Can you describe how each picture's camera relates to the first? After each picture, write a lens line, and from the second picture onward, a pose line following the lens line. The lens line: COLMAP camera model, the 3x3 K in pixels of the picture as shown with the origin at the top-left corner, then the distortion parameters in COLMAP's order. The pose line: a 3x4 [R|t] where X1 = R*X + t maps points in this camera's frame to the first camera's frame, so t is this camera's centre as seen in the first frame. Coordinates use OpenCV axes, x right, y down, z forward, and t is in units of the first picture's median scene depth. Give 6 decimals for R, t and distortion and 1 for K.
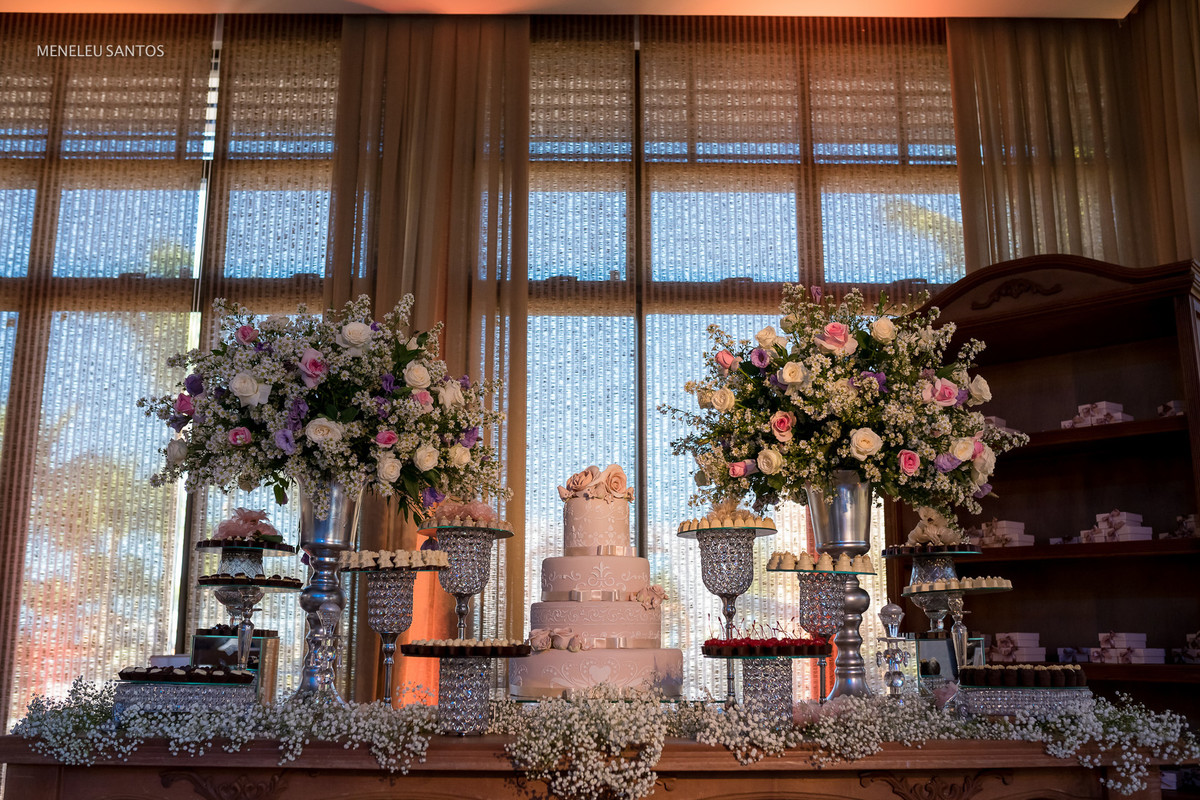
lens RADIAL K [[1134.4, 0, 600.0], [0, 1134.4, 400.0], [0, 0, 1]] dist [-0.034378, 0.002634]
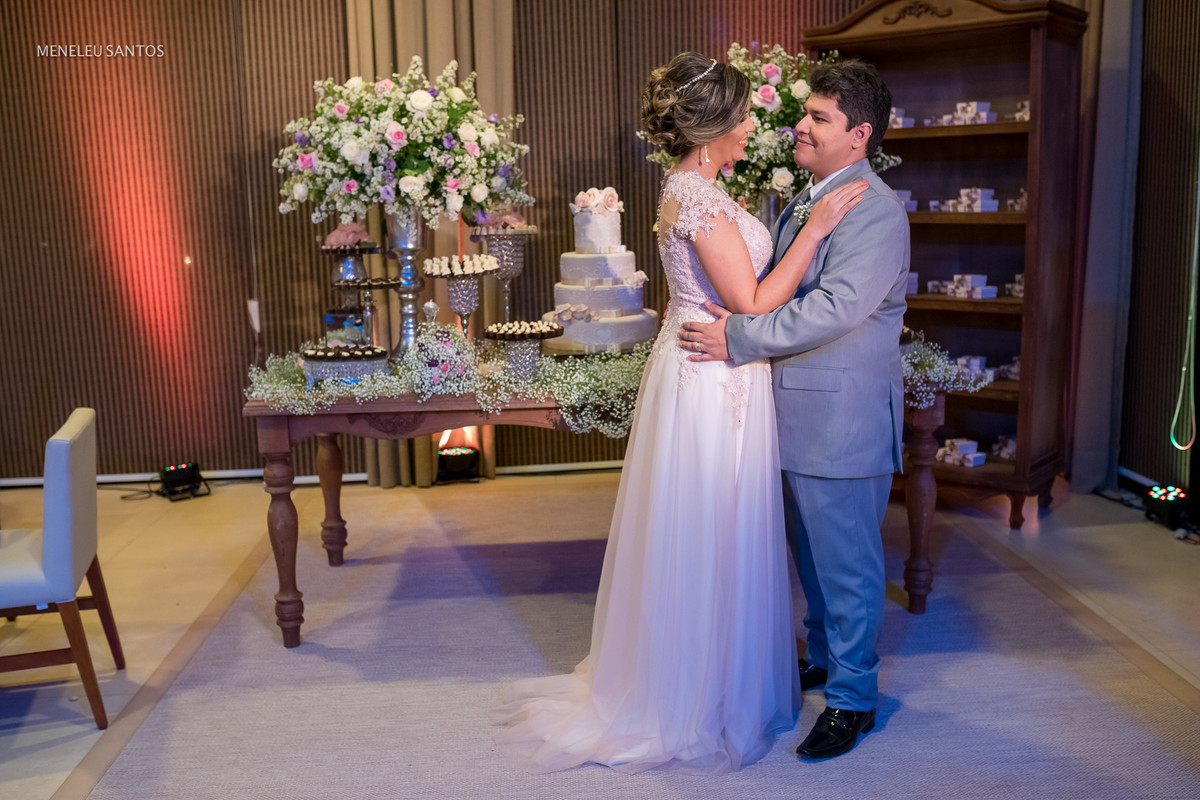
lens RADIAL K [[1134.4, 0, 600.0], [0, 1134.4, 400.0], [0, 0, 1]] dist [-0.034378, 0.002634]
pose [[0.999174, -0.034006, 0.022237, -0.041679], [0.022780, 0.922025, 0.386458, -0.262294], [-0.033646, -0.385633, 0.922039, -0.438531]]
